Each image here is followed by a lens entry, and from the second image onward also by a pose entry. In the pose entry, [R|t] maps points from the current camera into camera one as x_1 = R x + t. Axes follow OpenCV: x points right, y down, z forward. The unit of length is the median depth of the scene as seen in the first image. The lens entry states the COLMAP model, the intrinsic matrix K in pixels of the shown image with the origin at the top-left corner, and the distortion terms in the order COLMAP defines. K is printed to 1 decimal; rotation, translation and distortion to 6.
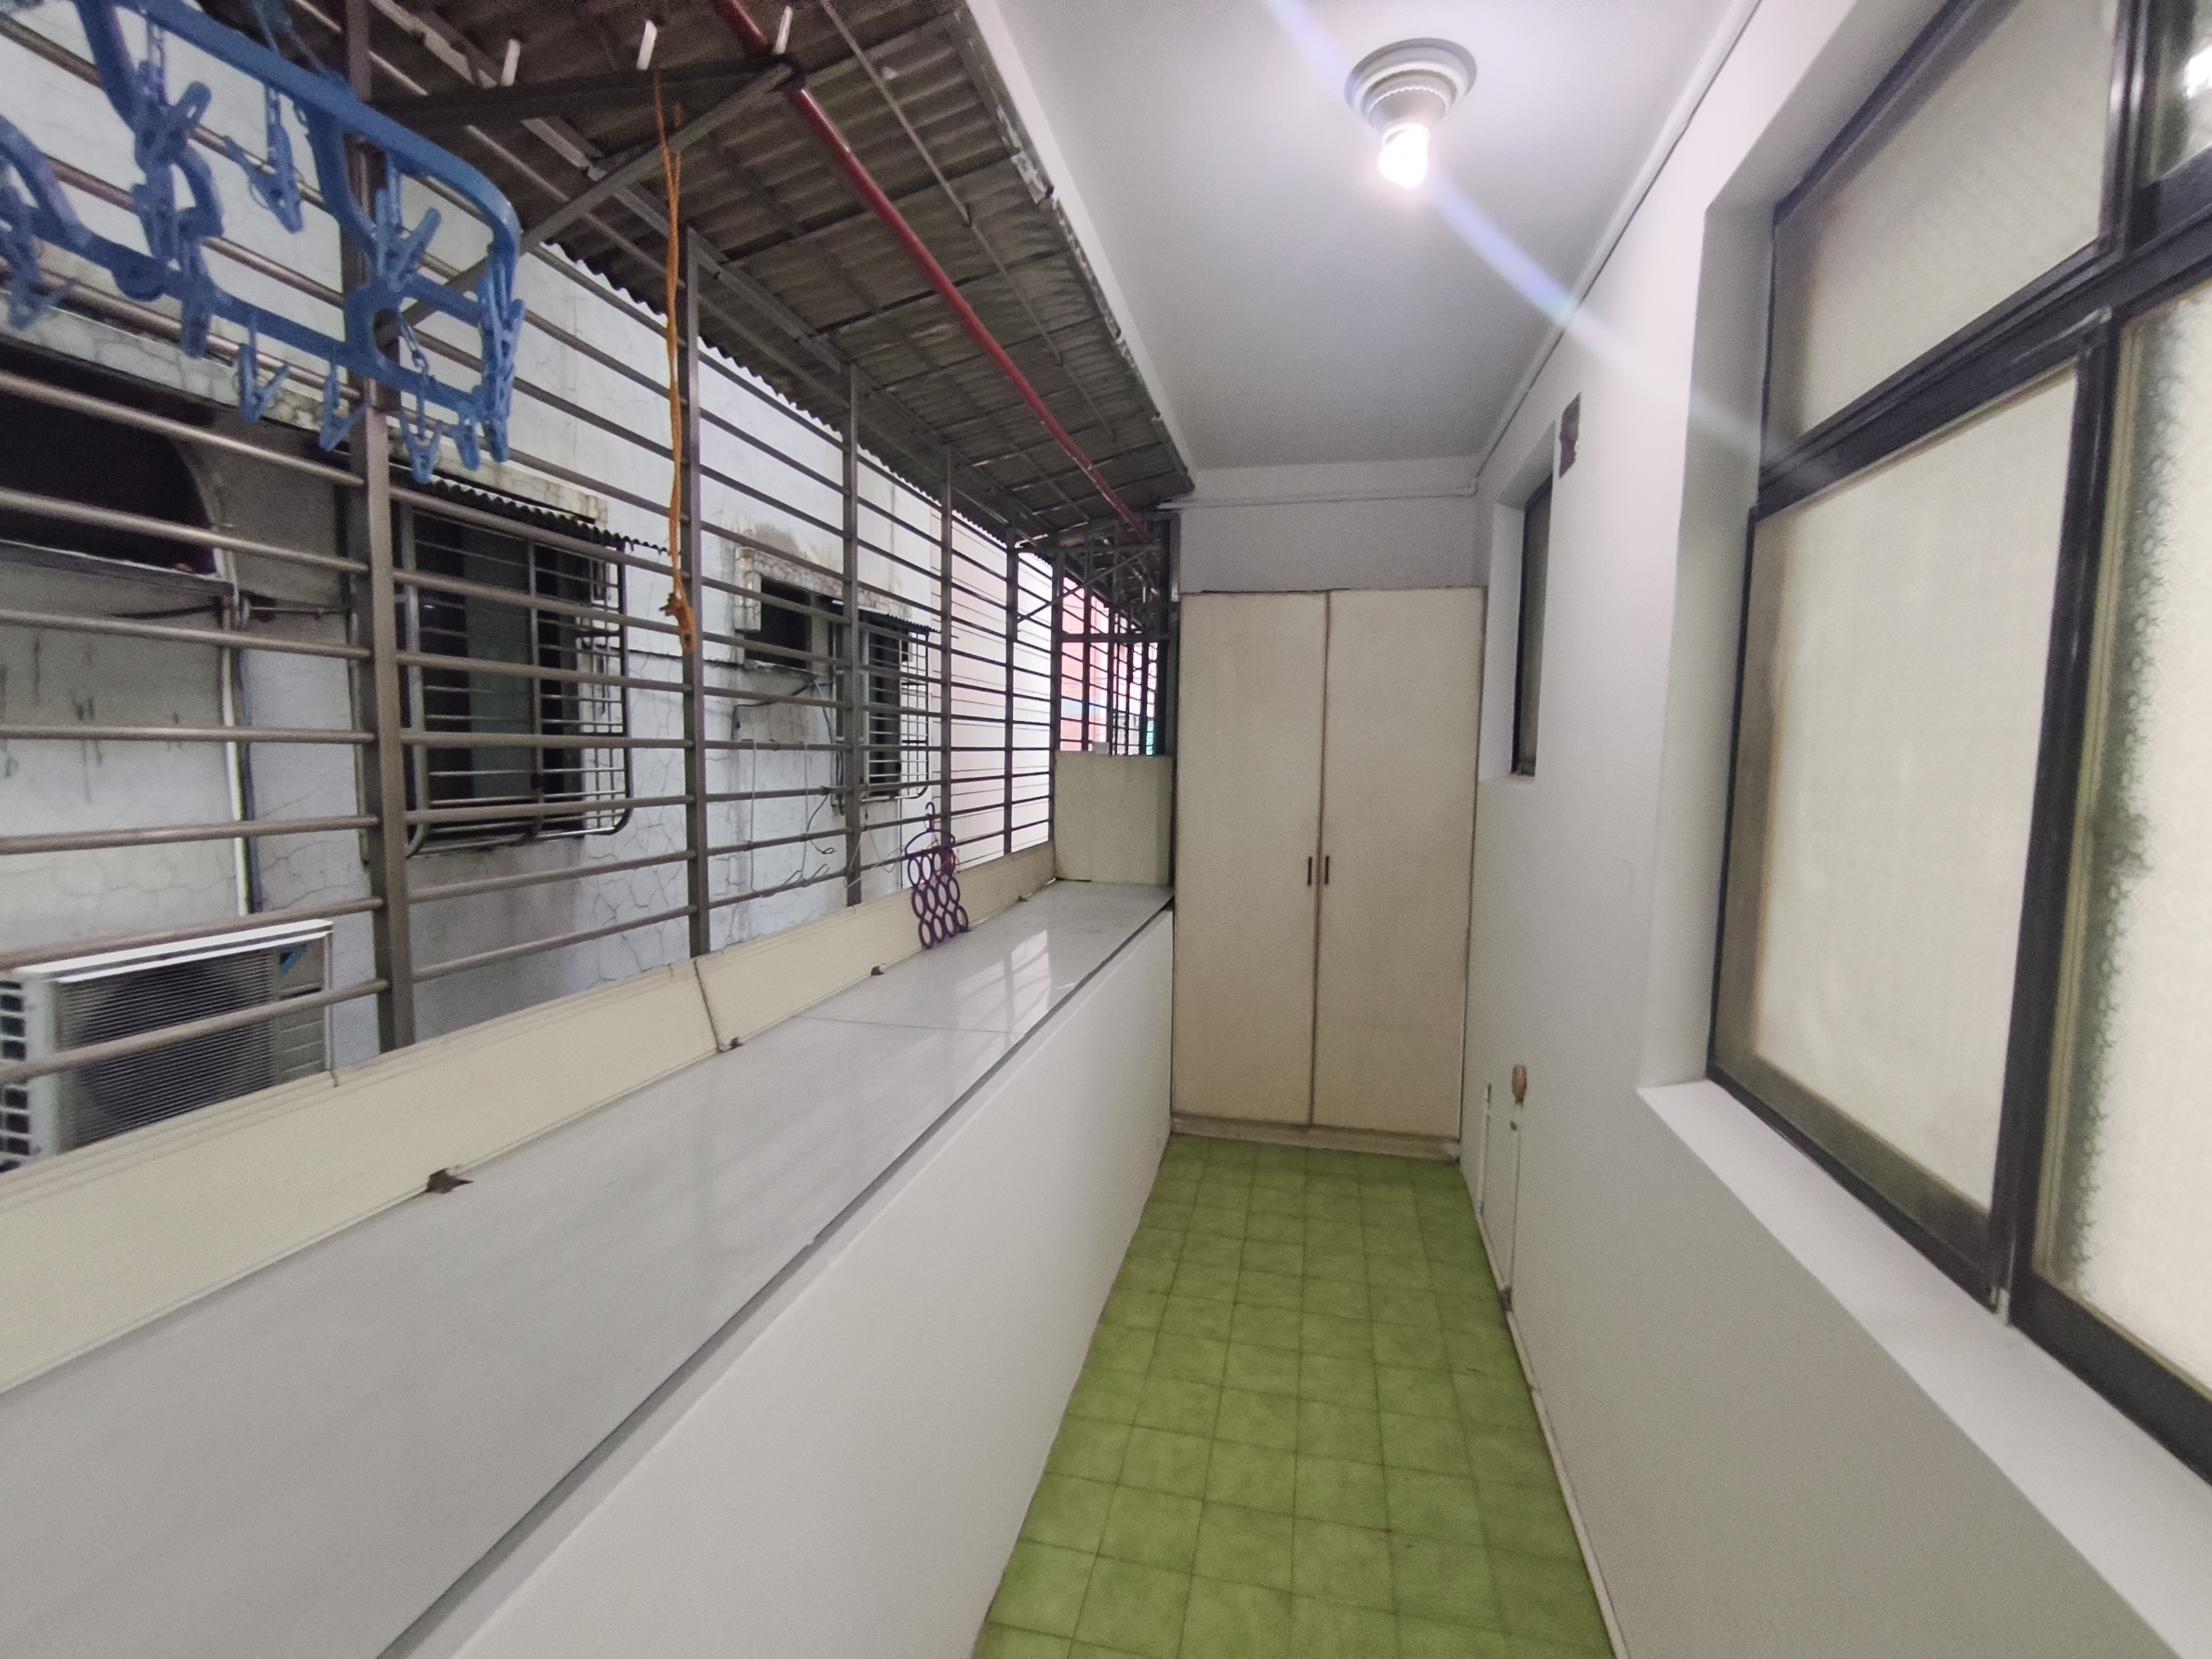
lens RADIAL K [[969.0, 0, 1100.8], [0, 969.0, 825.5], [0, 0, 1]] dist [0.001820, -0.000113]
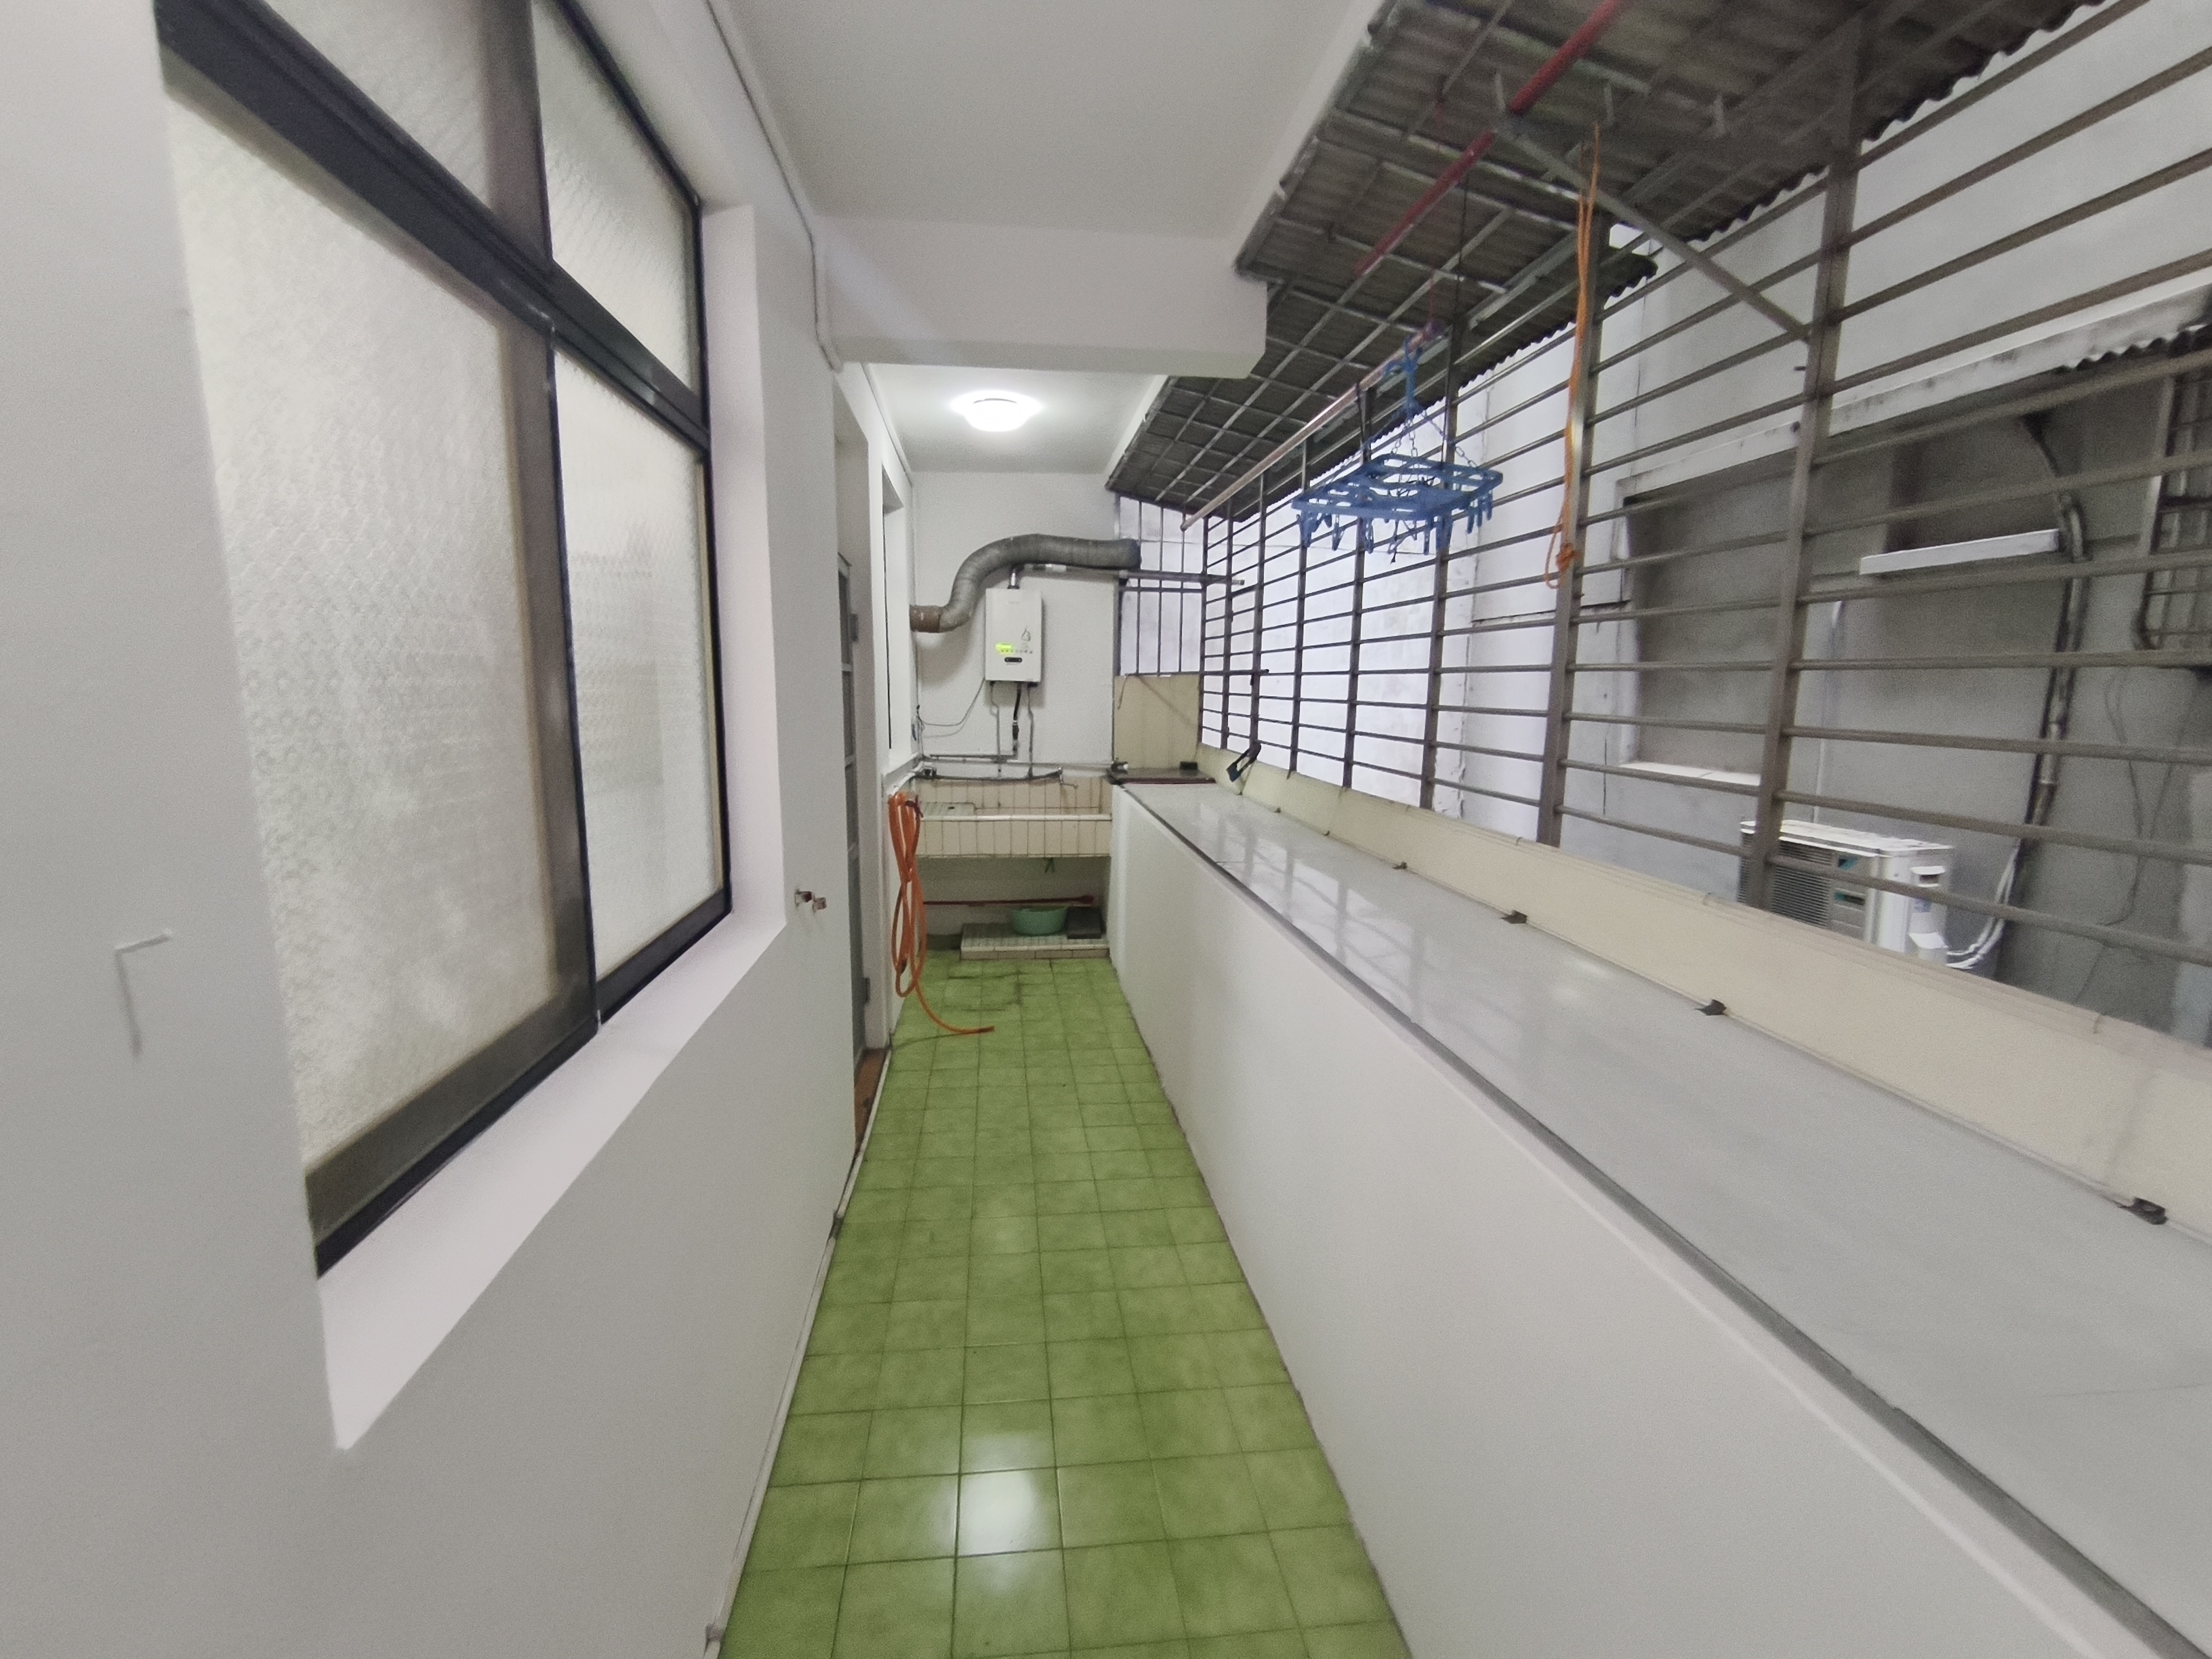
lens RADIAL K [[969.0, 0, 1103.0], [0, 969.0, 841.4], [0, 0, 1]] dist [0.001820, -0.000113]
pose [[-0.942421, 0.011616, -0.334228, 0.429397], [-0.066839, 0.972691, 0.222271, -0.085439], [0.327683, 0.231812, -0.915908, 1.638176]]
